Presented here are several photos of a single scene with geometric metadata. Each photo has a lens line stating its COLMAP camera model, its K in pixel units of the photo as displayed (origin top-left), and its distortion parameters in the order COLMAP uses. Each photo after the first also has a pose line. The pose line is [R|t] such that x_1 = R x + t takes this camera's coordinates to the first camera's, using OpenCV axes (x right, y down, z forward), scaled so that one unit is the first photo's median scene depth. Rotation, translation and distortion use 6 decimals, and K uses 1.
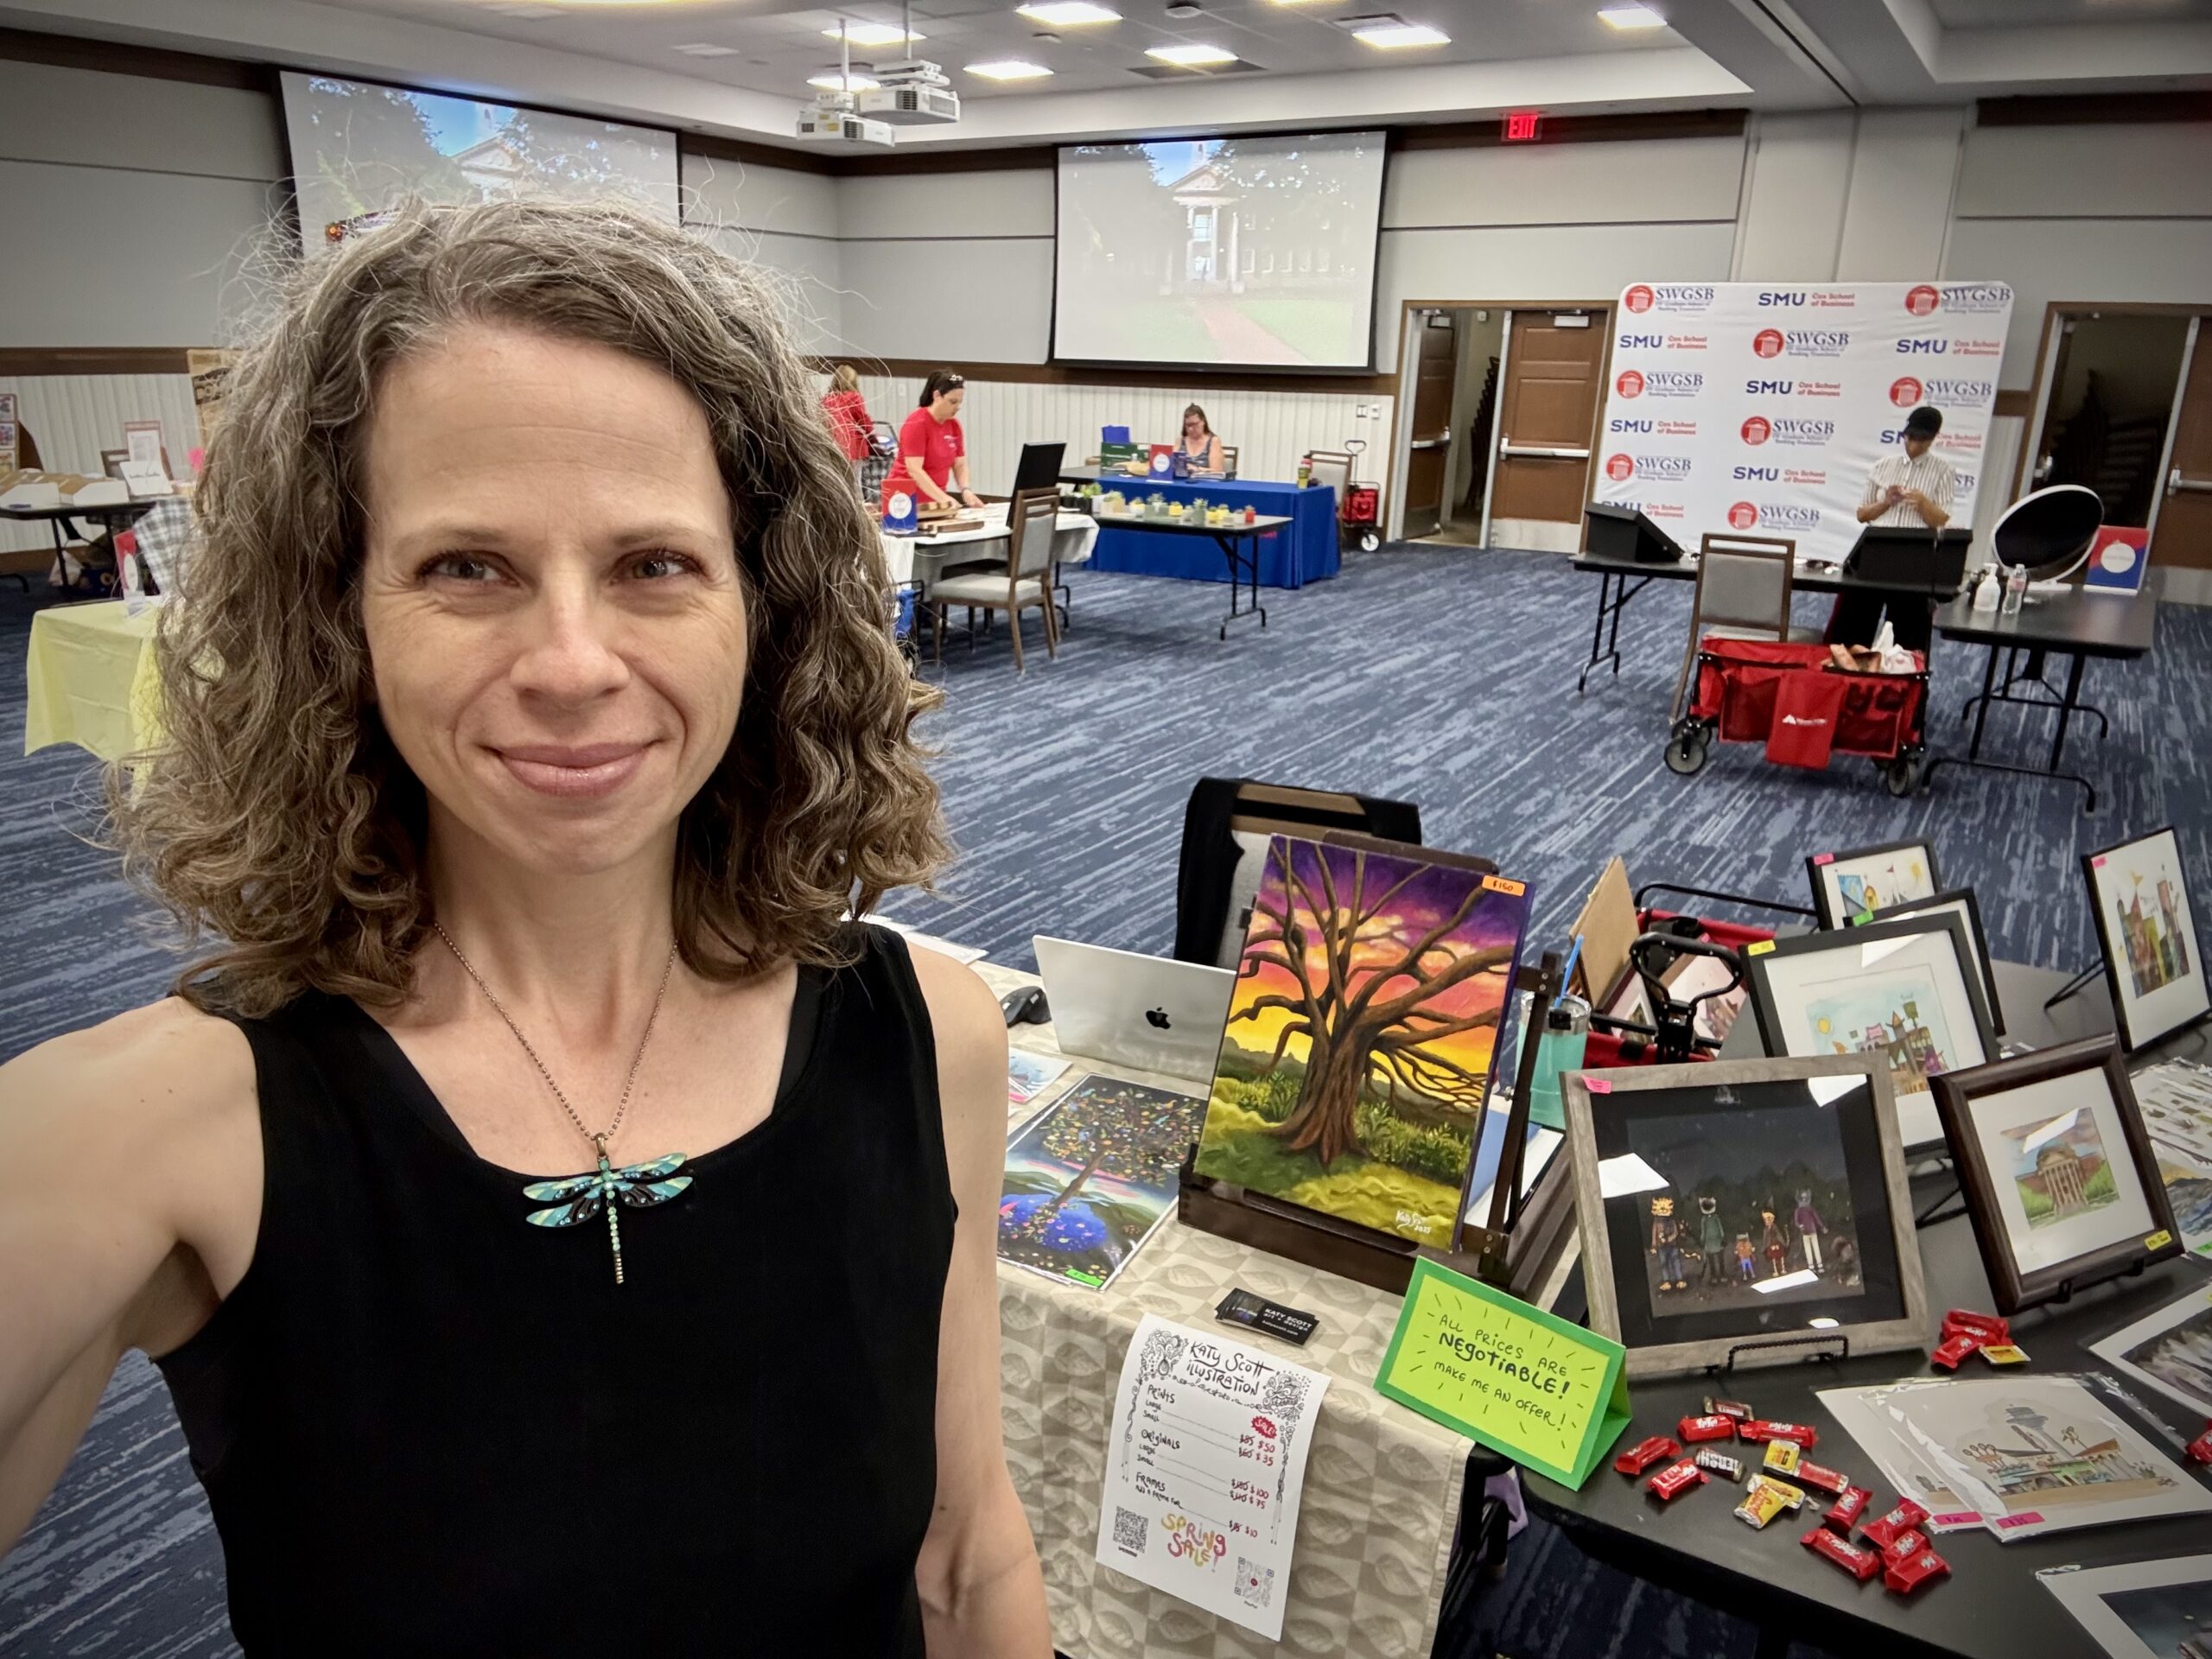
lens RADIAL K [[1522.4, 0, 1103.8], [0, 1522.4, 824.4], [0, 0, 1]] dist [0.046381, -0.068582]
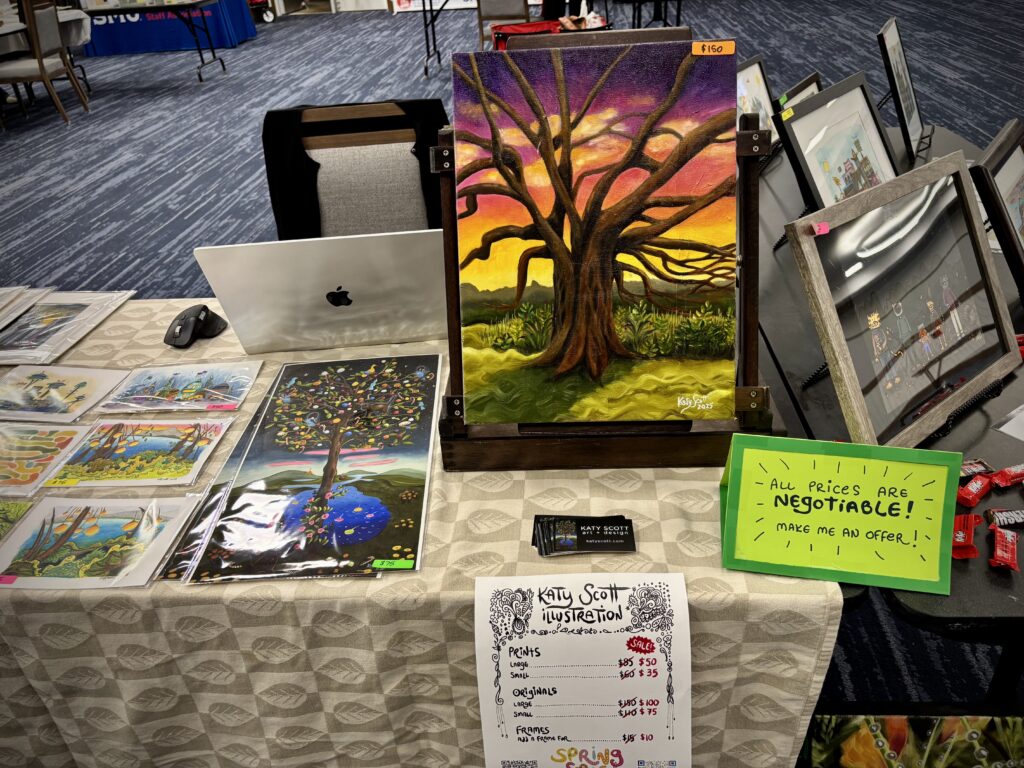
lens RADIAL K [[770.1, 0, 516.5], [0, 770.1, 385.1], [0, 0, 1]] dist [0.041705, -0.057695]
pose [[0.882347, -0.306119, 0.357429, -0.081714], [0.211021, 0.936245, 0.280918, 0.071160], [-0.420635, -0.172442, 0.890691, 0.548009]]
